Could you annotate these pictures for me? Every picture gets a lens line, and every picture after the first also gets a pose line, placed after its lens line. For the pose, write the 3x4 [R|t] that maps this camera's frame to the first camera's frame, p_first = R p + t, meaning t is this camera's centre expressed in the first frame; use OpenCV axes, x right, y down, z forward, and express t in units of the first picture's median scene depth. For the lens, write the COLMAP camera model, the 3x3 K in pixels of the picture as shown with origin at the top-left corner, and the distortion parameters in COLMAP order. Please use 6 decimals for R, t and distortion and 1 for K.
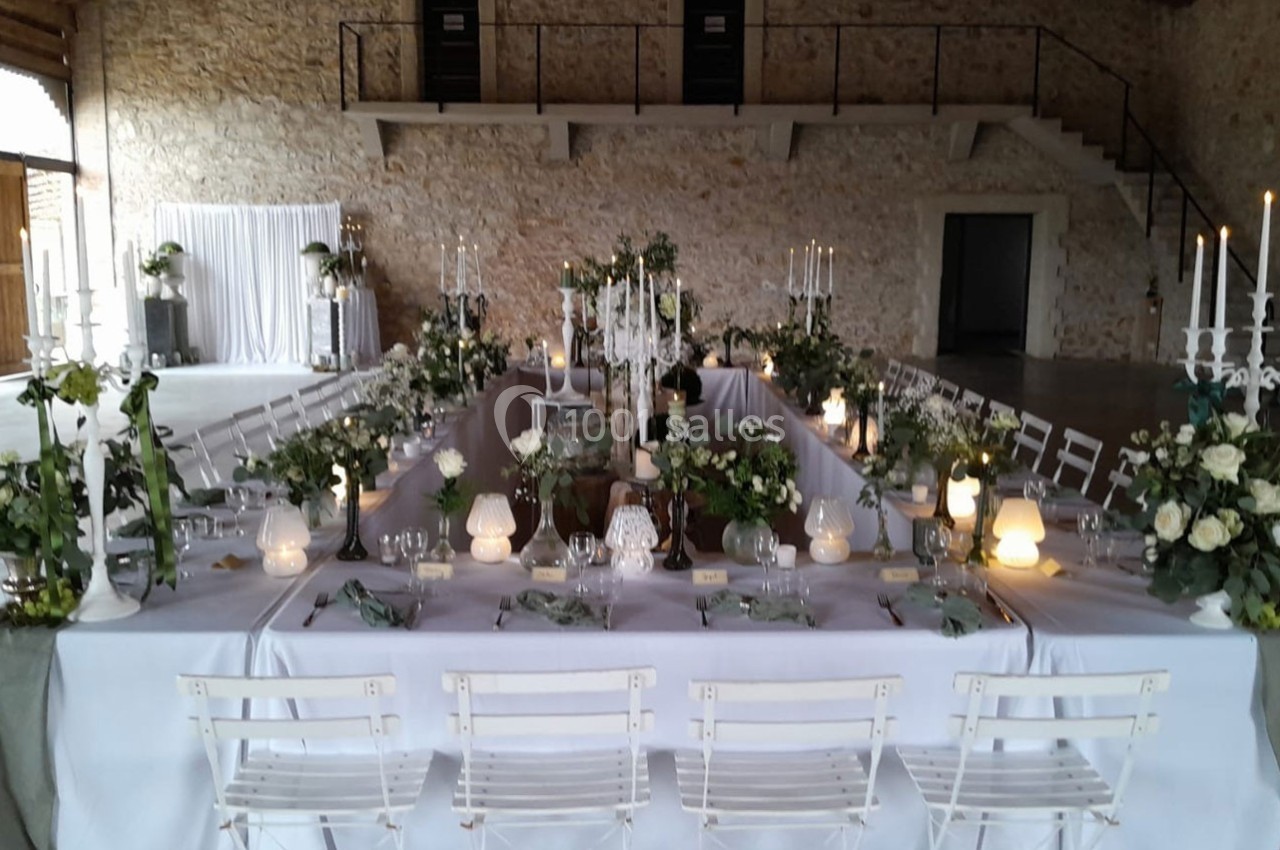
lens RADIAL K [[1262.0, 0, 648.9], [0, 1262.0, 425.0], [0, 0, 1]] dist [0.057683, 0.000000]
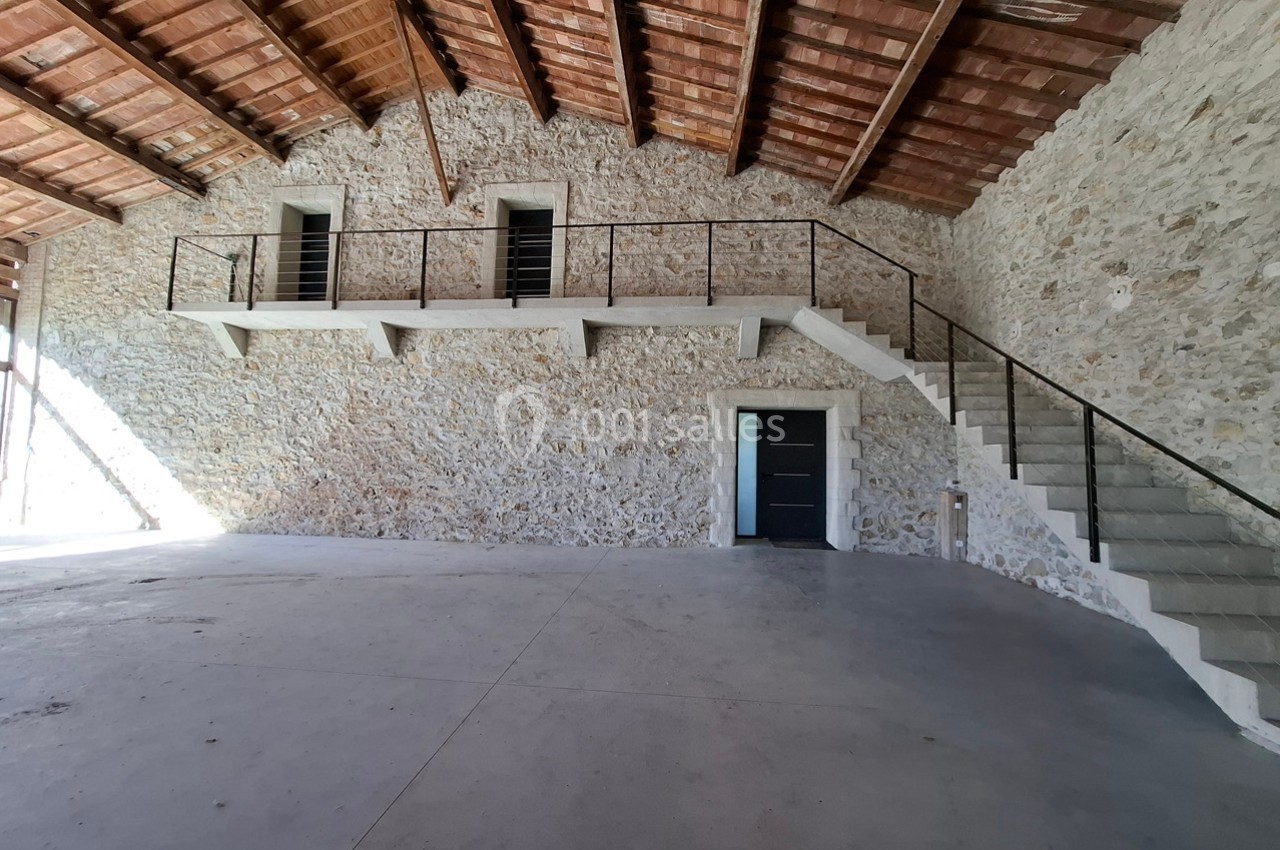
lens RADIAL K [[489.6, 0, 633.4], [0, 489.6, 426.1], [0, 0, 1]] dist [0.004276, 0.001174]
pose [[0.988886, 0.006215, -0.148543, 0.216116], [-0.036024, 0.979368, -0.198849, -0.069614], [0.144242, 0.201990, 0.968708, 0.616197]]
